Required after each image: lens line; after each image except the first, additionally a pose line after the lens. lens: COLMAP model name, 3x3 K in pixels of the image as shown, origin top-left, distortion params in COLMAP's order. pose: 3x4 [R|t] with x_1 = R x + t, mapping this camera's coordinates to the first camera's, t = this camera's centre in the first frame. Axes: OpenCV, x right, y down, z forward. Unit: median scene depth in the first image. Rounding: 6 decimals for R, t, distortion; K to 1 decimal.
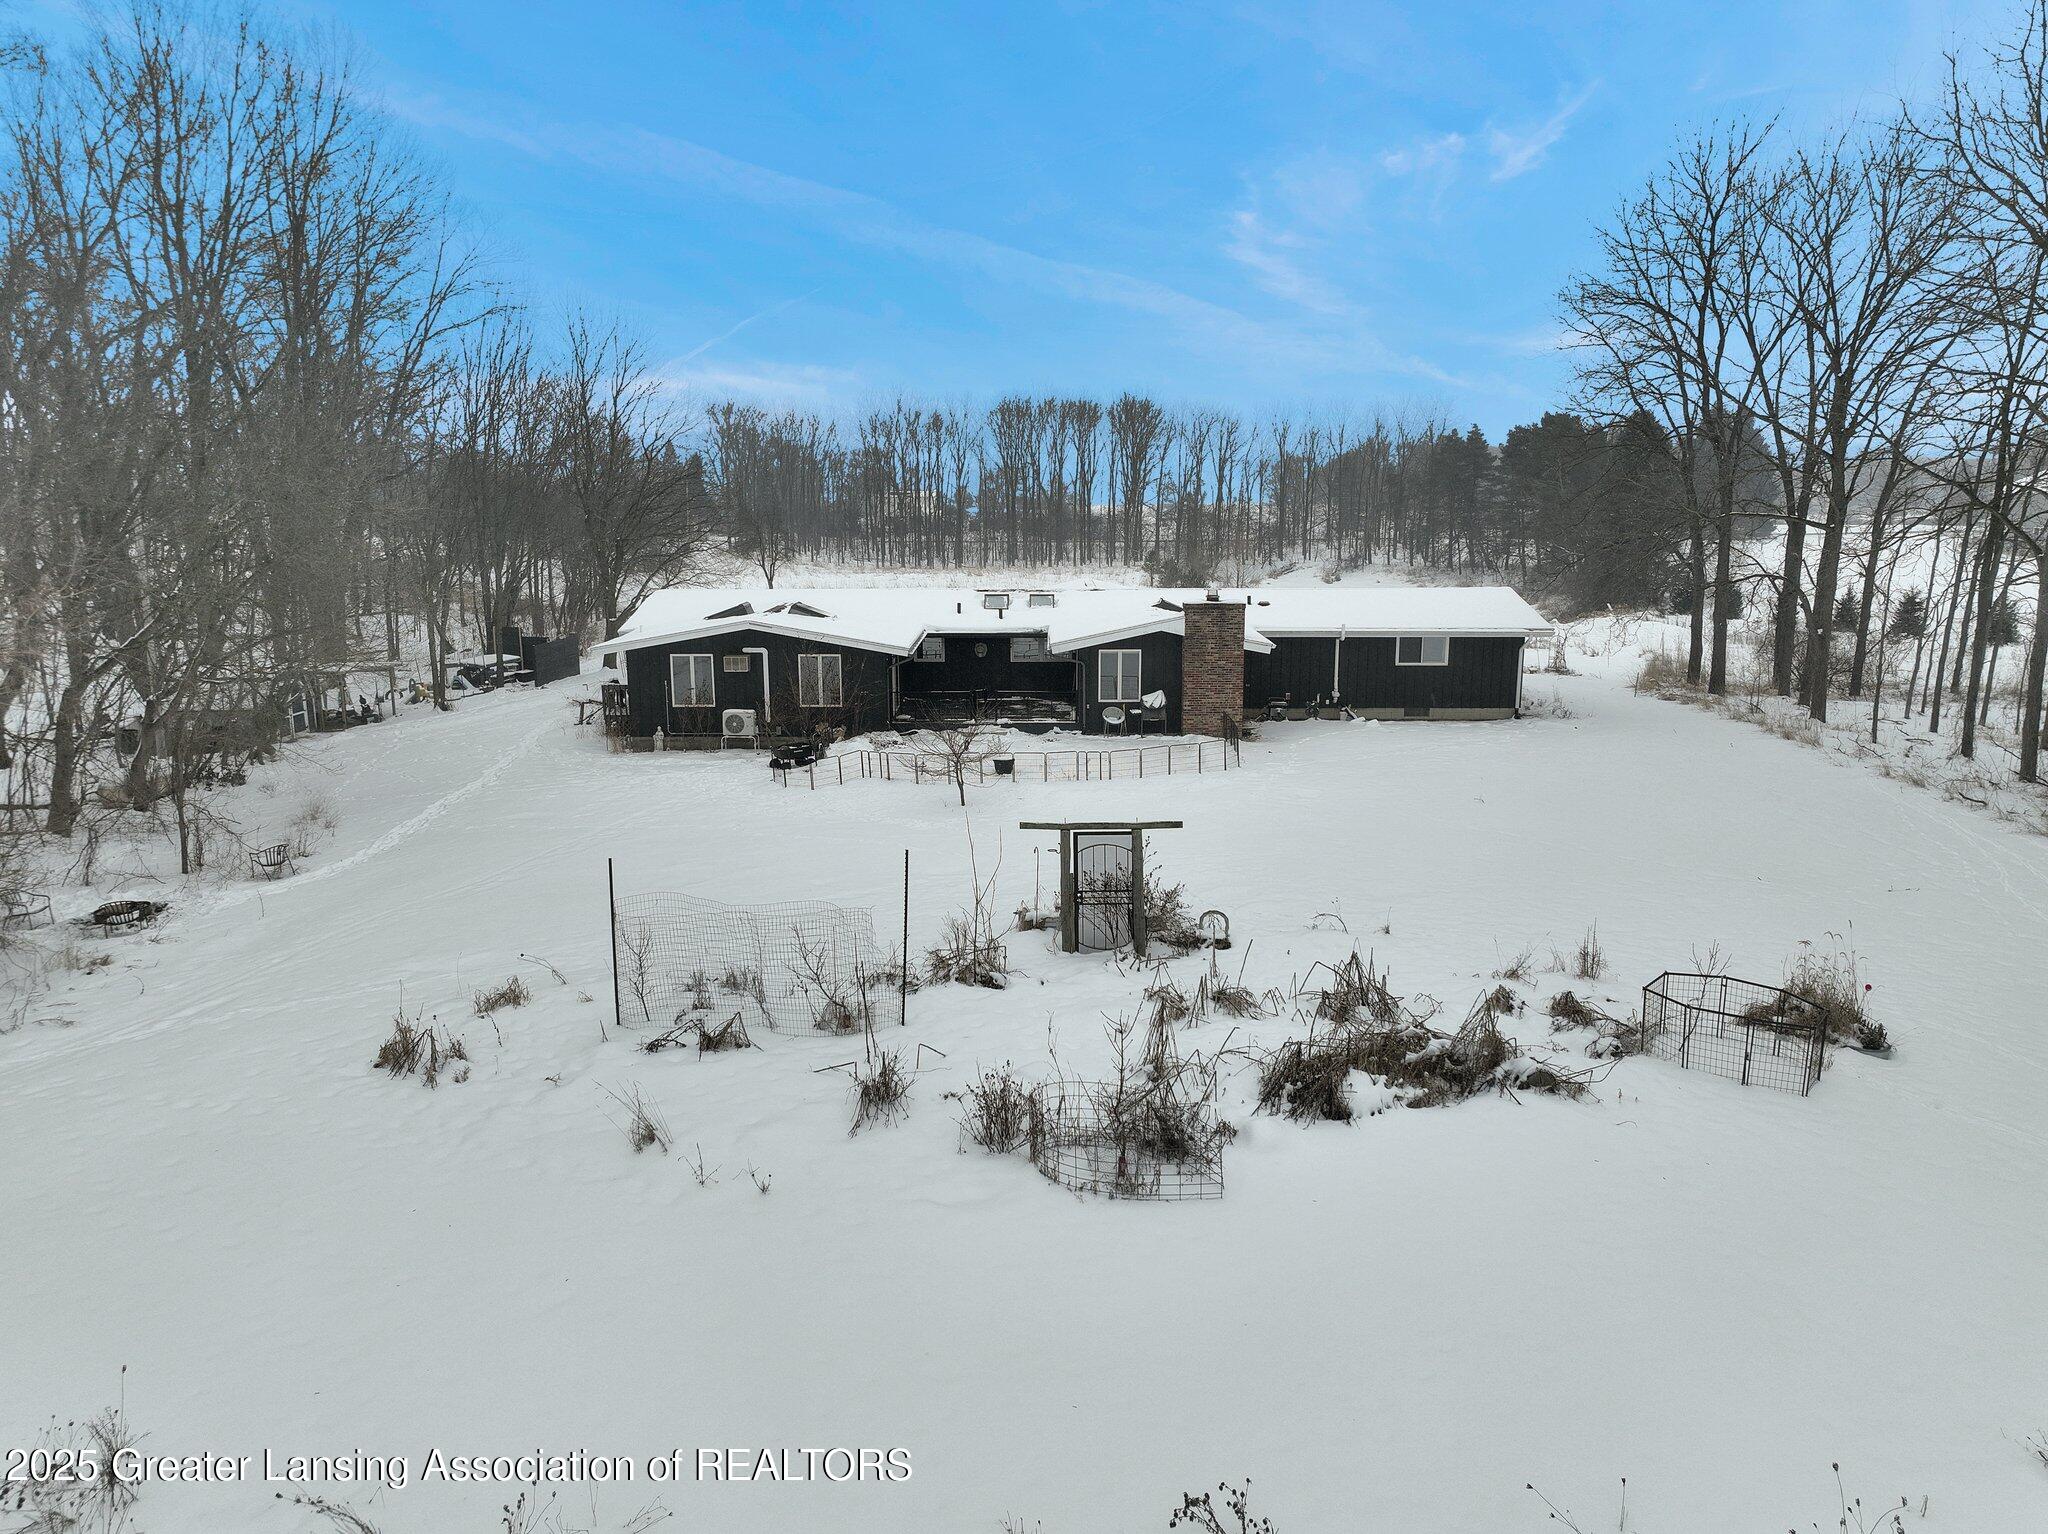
lens RADIAL K [[1439.3, 0, 1024.0], [0, 1439.3, 767.0], [0, 0, 1]] dist [0.002389, 0.012948]
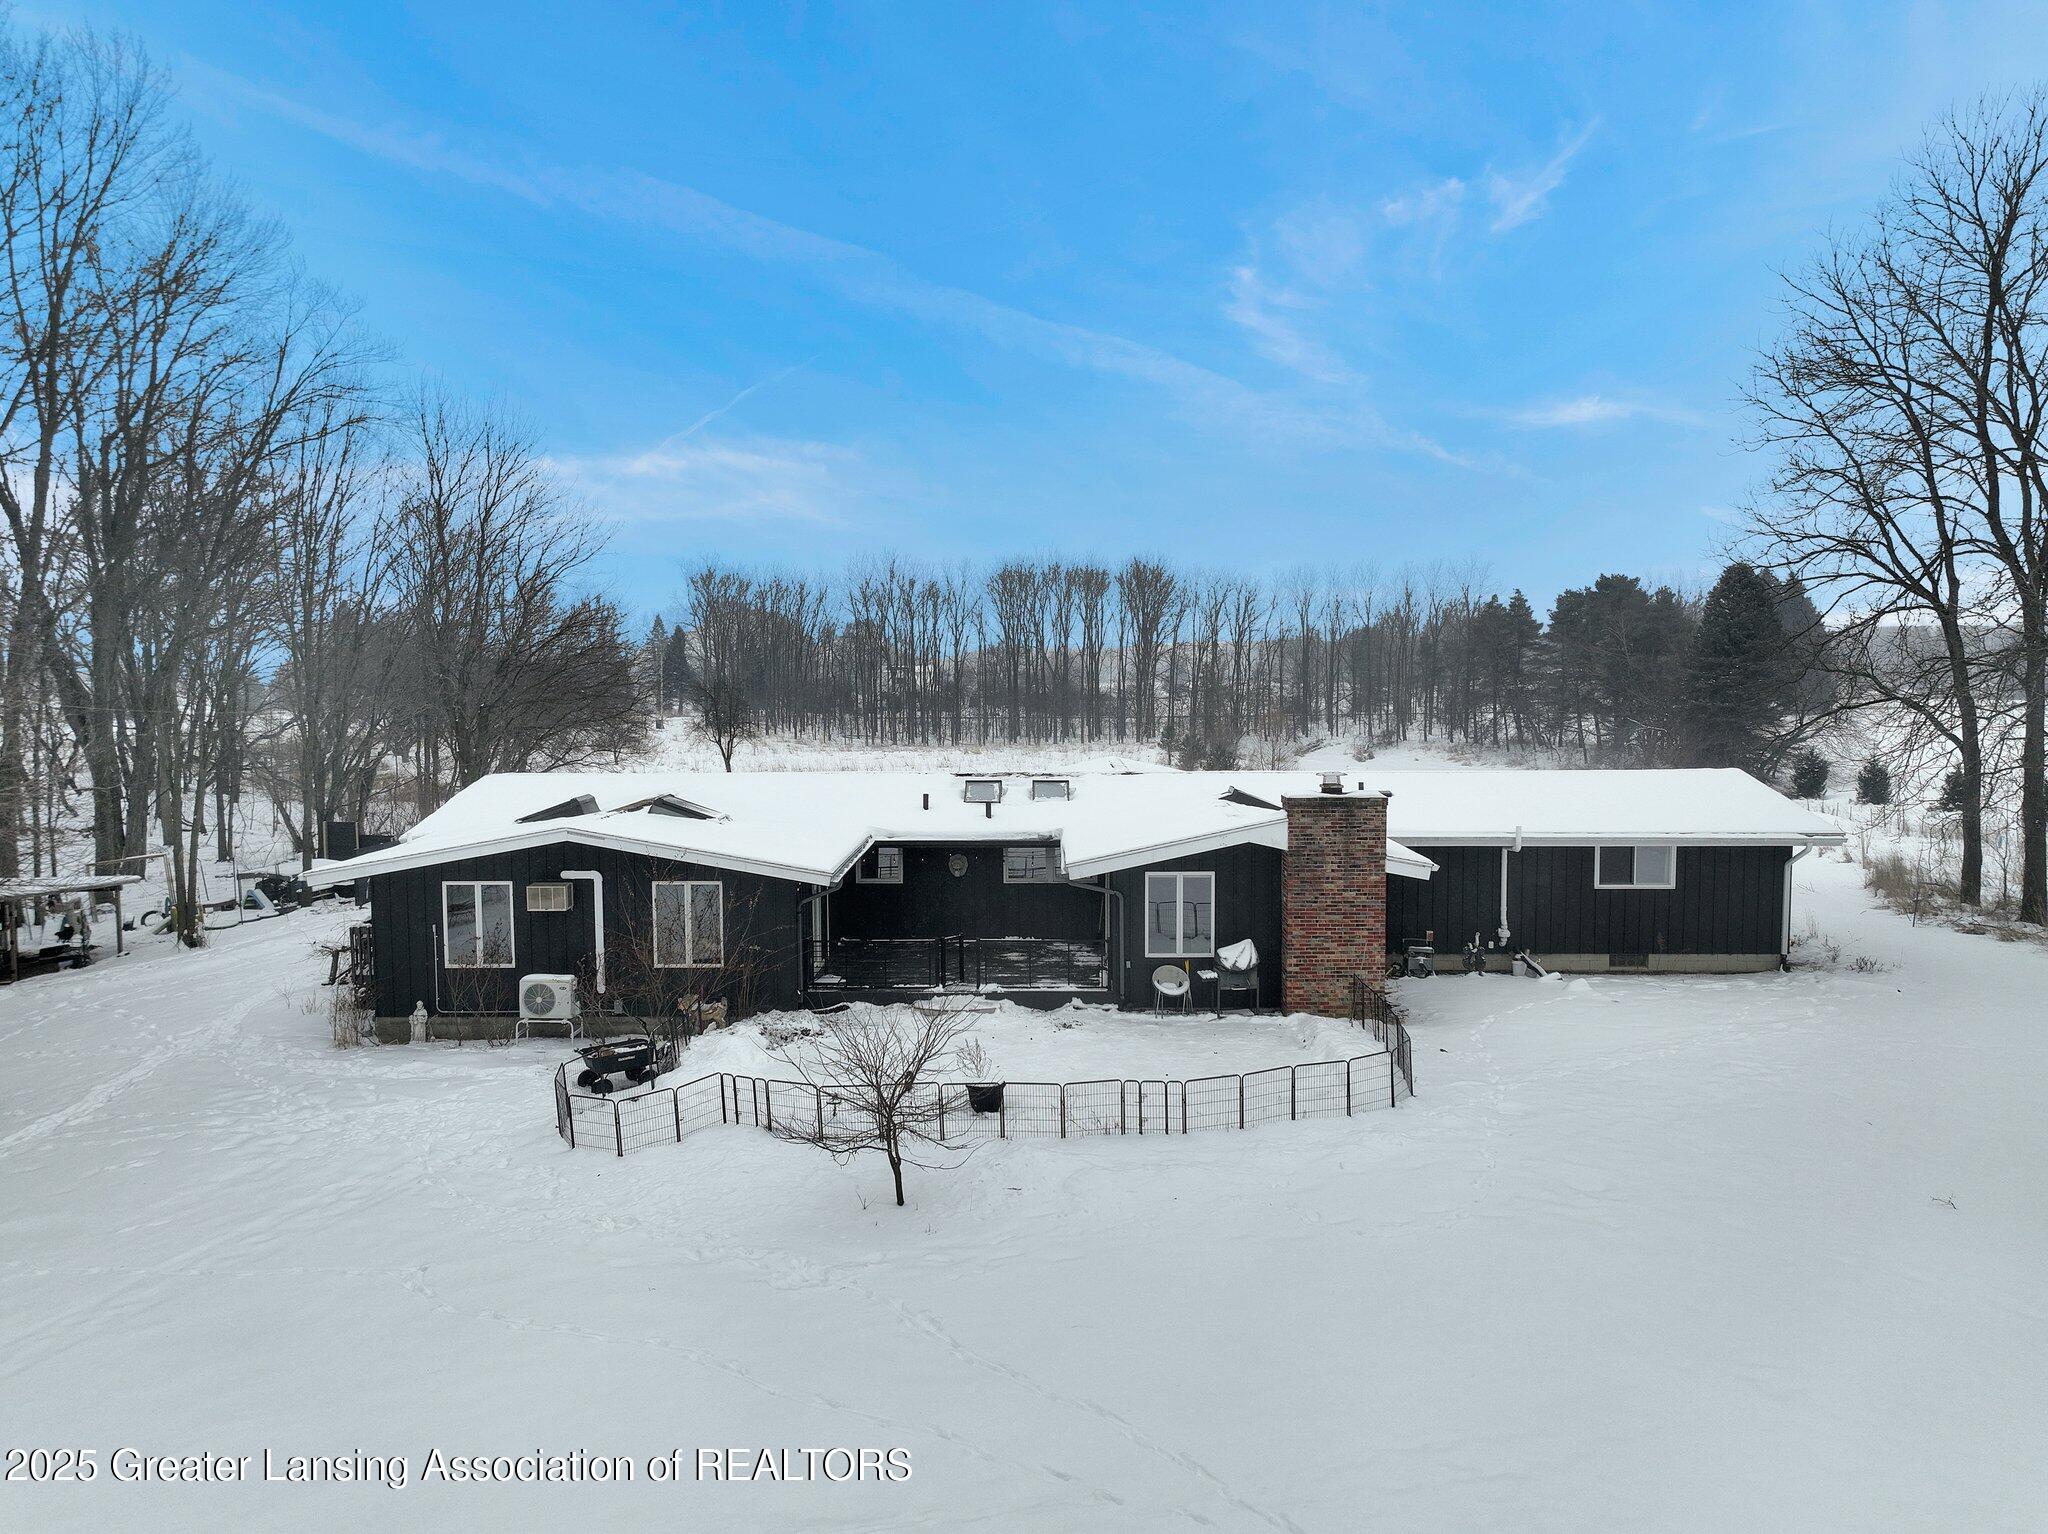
lens RADIAL K [[1439.3, 0, 1024.0], [0, 1439.3, 767.0], [0, 0, 1]] dist [0.002389, 0.012948]
pose [[0.999996, -0.001597, -0.002493, 0.001919], [0.001279, 0.992436, -0.122758, -0.049823], [0.002670, 0.122754, 0.992433, 0.378583]]
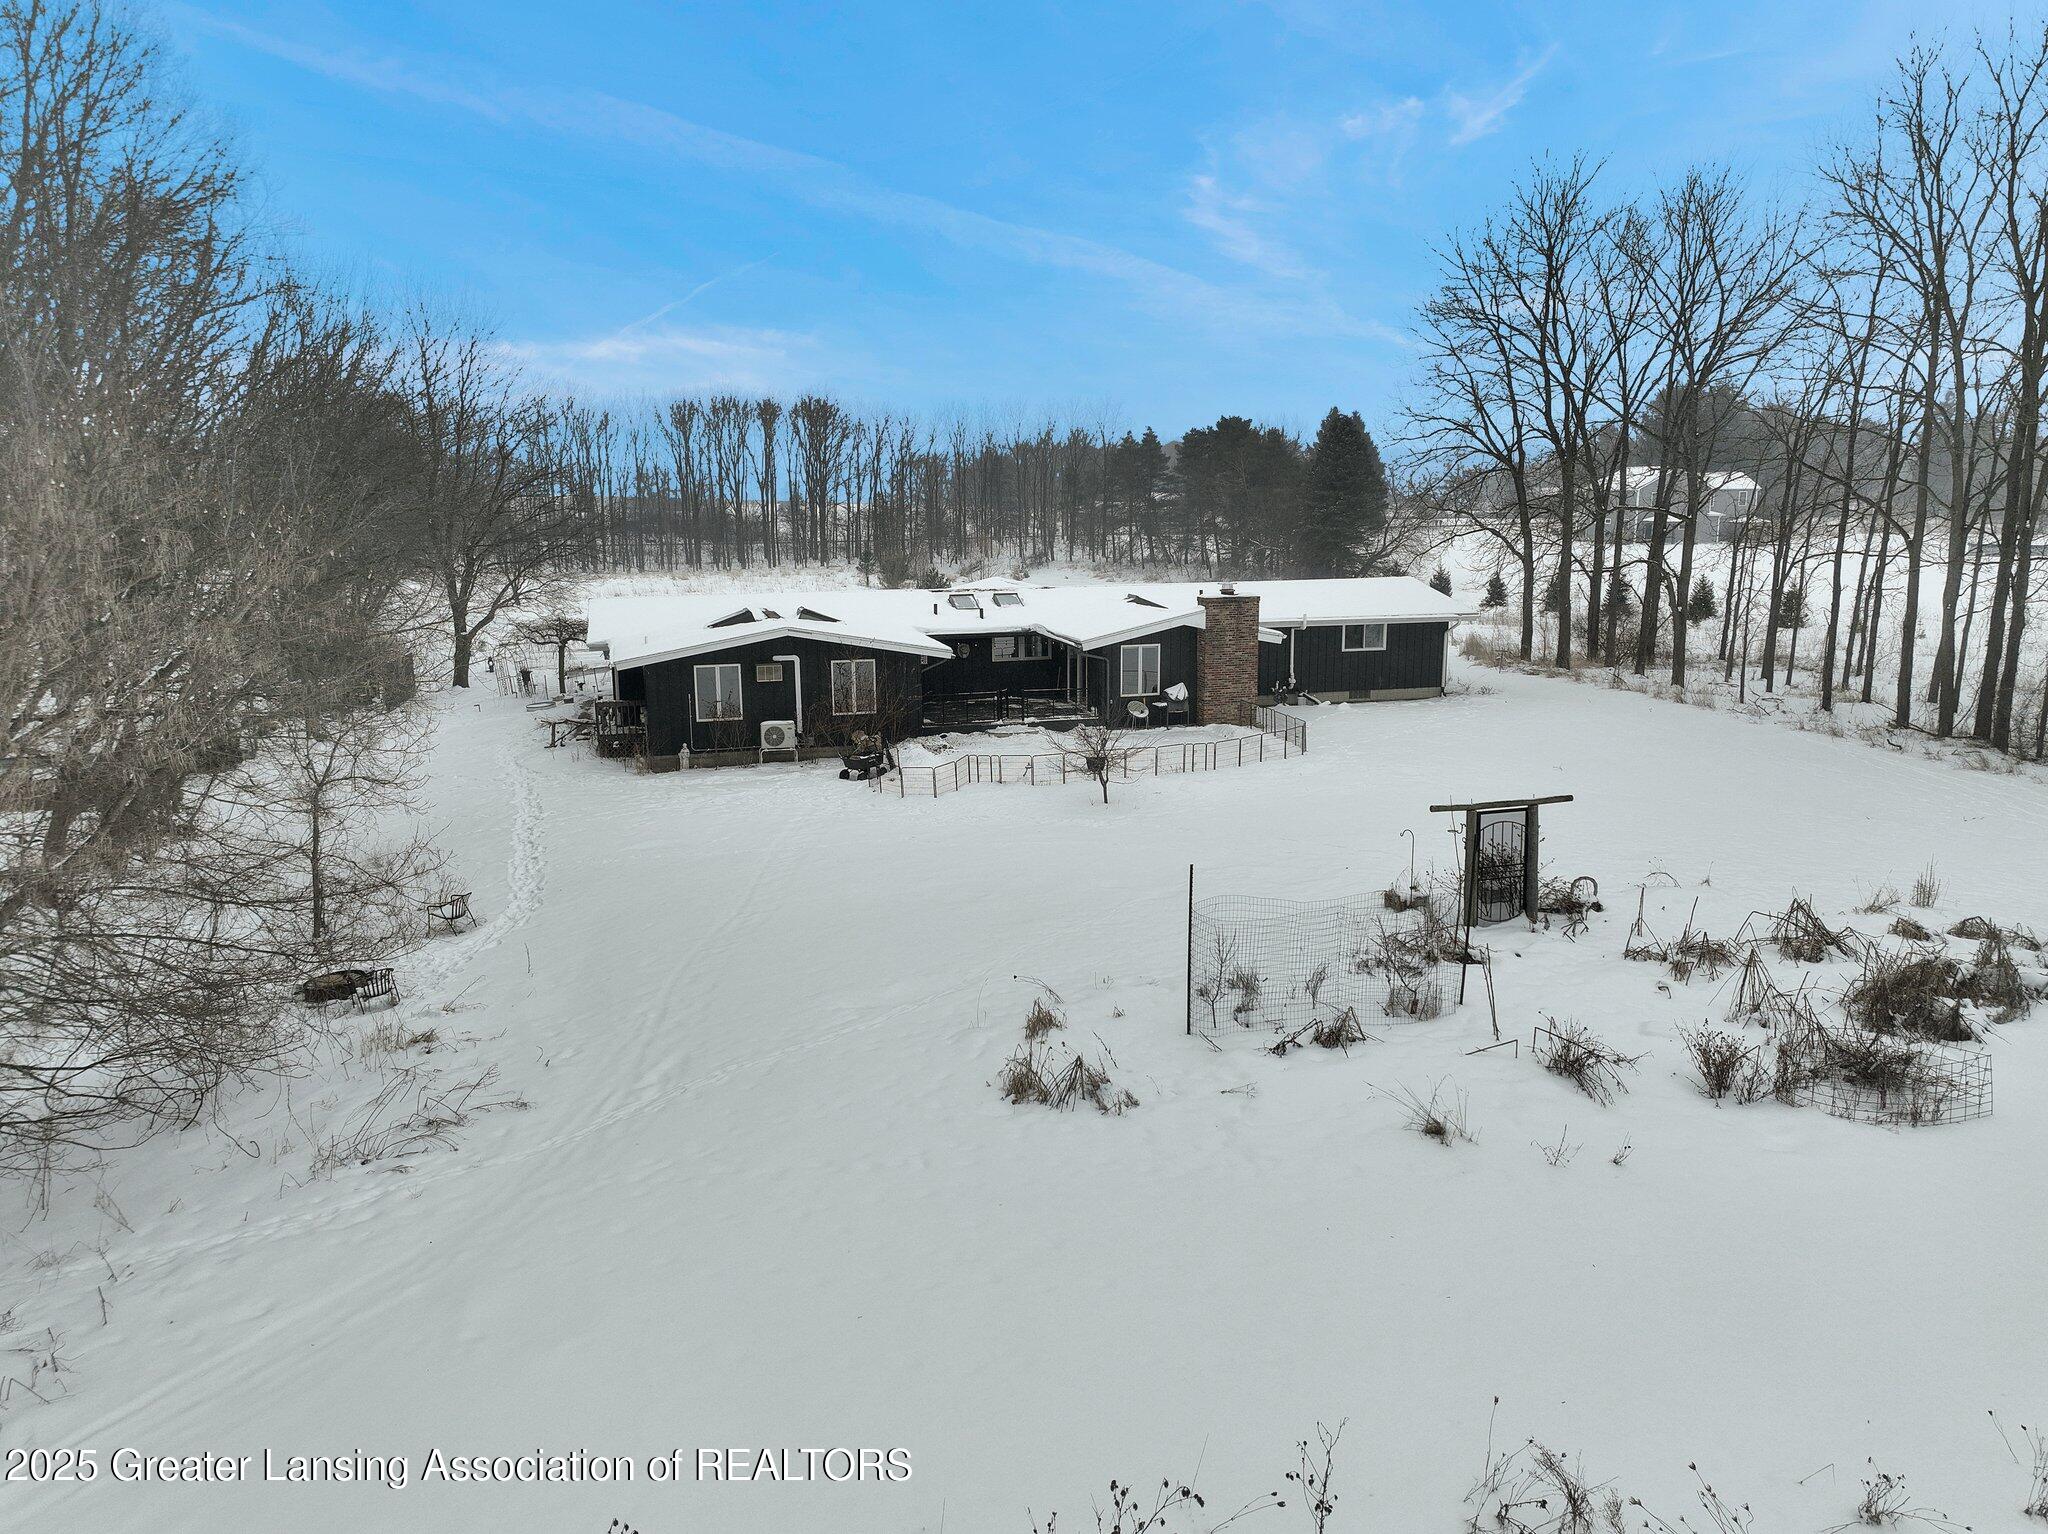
lens RADIAL K [[1439.3, 0, 1024.0], [0, 1439.3, 767.0], [0, 0, 1]] dist [0.002389, 0.012948]
pose [[0.960295, -0.056757, 0.273154, -0.290580], [0.056871, 0.998353, 0.007509, -0.007156], [-0.273130, 0.008324, 0.961941, 0.040497]]
